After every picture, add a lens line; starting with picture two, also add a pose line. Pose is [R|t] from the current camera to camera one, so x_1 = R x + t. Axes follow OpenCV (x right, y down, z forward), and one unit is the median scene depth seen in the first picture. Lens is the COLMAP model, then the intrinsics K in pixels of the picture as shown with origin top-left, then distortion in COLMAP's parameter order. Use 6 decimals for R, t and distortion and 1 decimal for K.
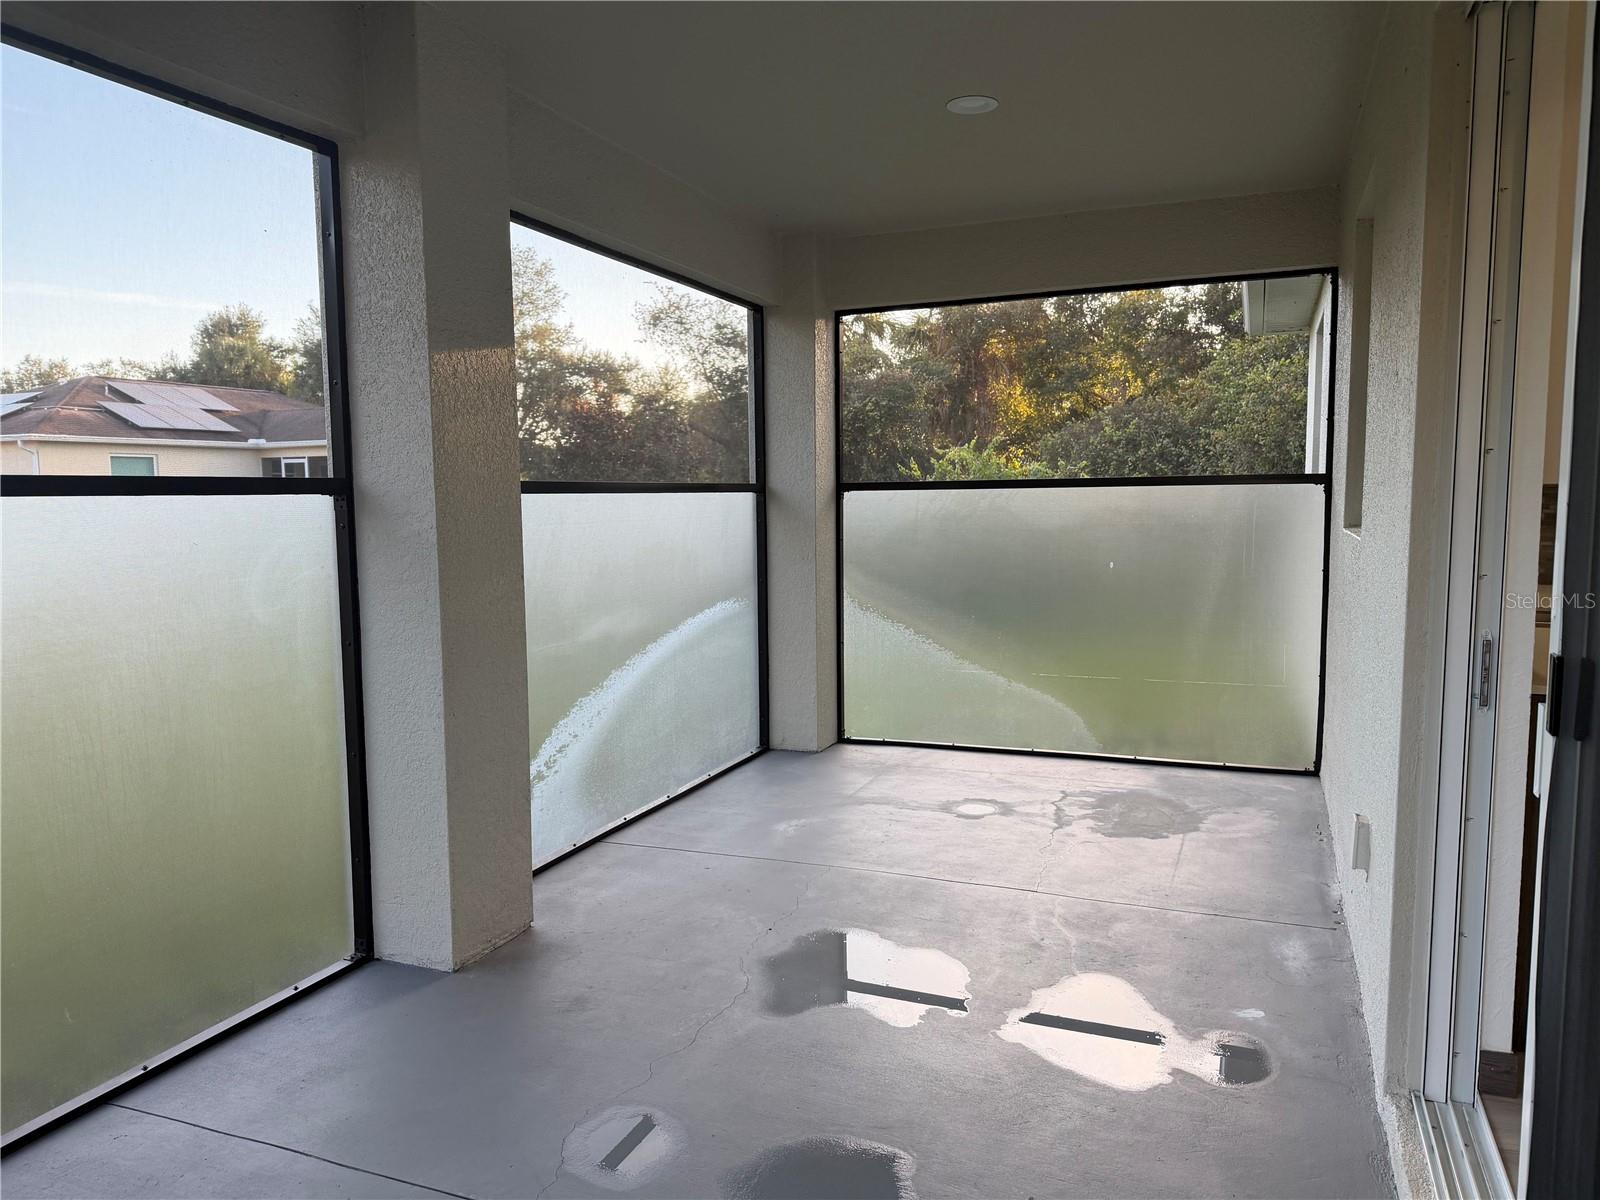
lens RADIAL K [[1119.2, 0, 793.5], [0, 1119.2, 612.5], [0, 0, 1]] dist [0.155234, -0.266405]
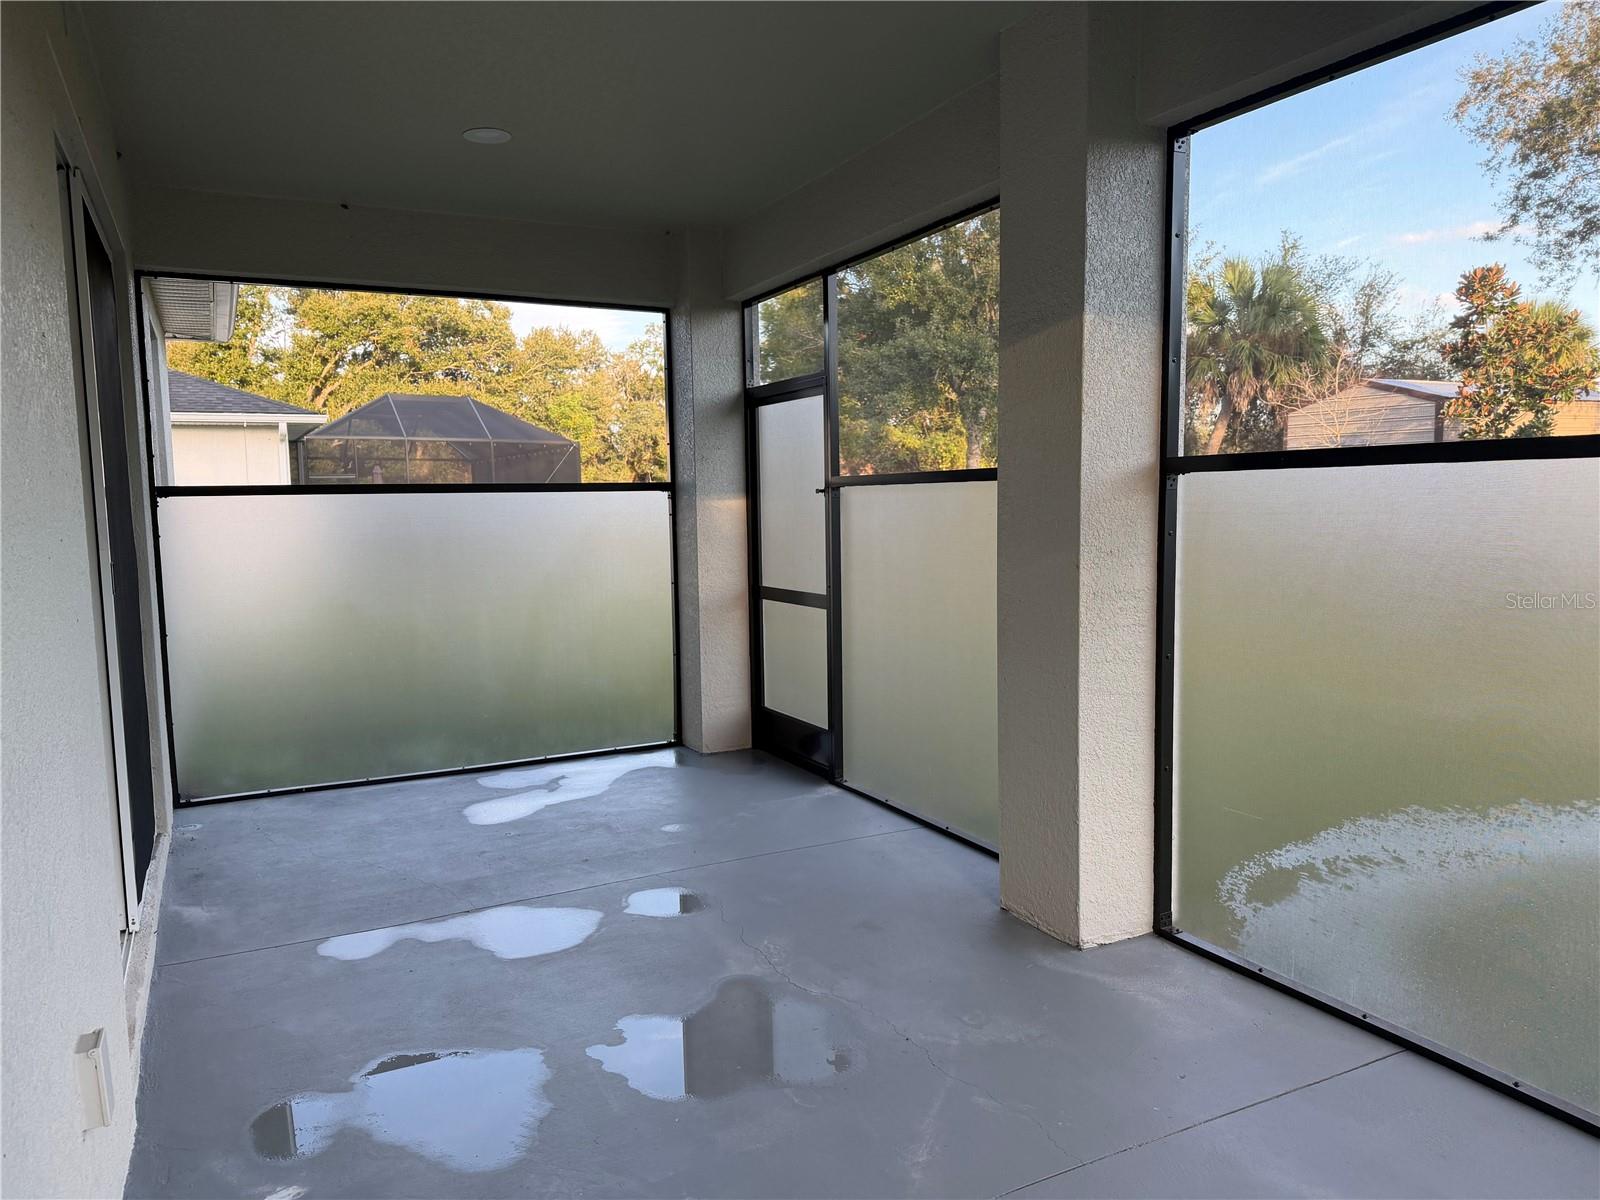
lens RADIAL K [[1119.2, 0, 793.5], [0, 1119.2, 612.5], [0, 0, 1]] dist [0.155234, -0.266405]
pose [[-0.637853, 0.116705, -0.761265, 0.502541], [-0.044723, 0.981171, 0.187890, -0.132226], [0.768859, 0.153892, -0.620623, 1.168035]]
